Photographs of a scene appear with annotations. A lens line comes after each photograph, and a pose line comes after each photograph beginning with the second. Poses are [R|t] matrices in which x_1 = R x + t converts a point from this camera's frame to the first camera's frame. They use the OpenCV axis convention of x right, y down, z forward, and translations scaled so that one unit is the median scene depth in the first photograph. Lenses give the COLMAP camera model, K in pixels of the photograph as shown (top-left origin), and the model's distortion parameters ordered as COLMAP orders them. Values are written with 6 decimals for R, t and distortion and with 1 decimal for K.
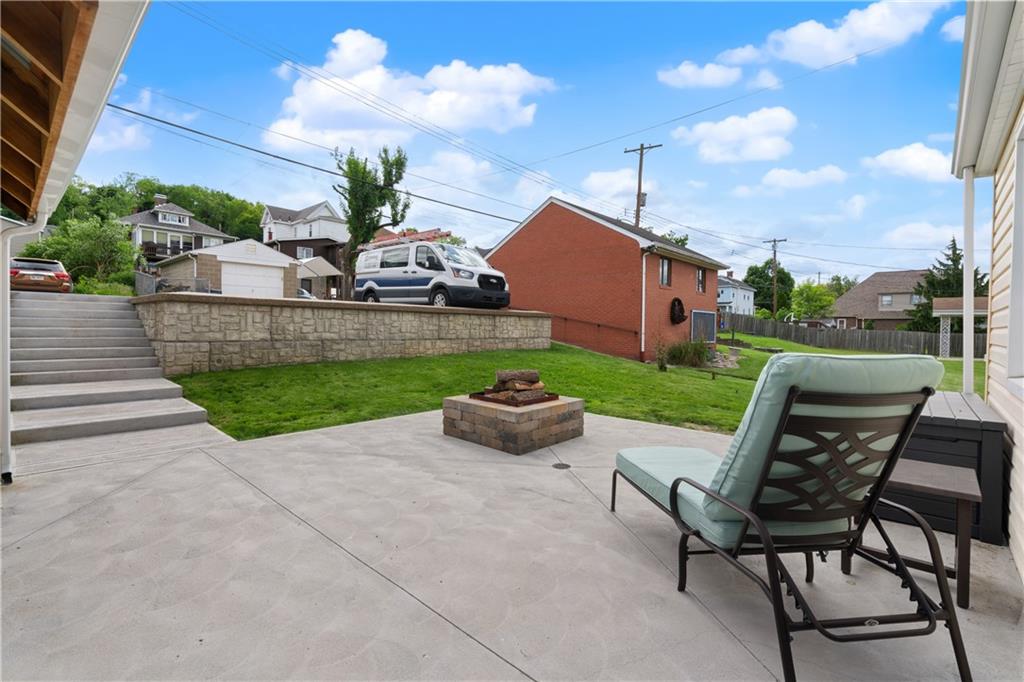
lens RADIAL K [[465.9, 0, 510.1], [0, 465.9, 332.1], [0, 0, 1]] dist [-0.002219, -0.000088]
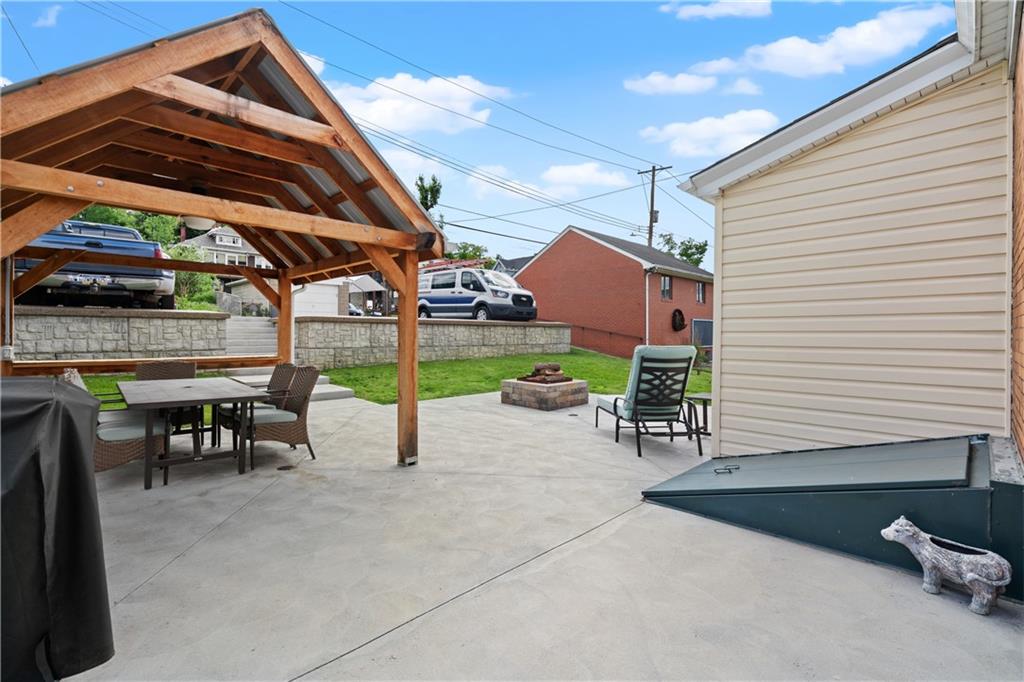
lens RADIAL K [[465.9, 0, 510.1], [0, 465.9, 332.1], [0, 0, 1]] dist [-0.002219, -0.000088]
pose [[0.998786, -0.011600, -0.047873, -0.013778], [0.010836, 0.999810, -0.016182, -0.000291], [0.048051, 0.015644, 0.998722, -0.265320]]
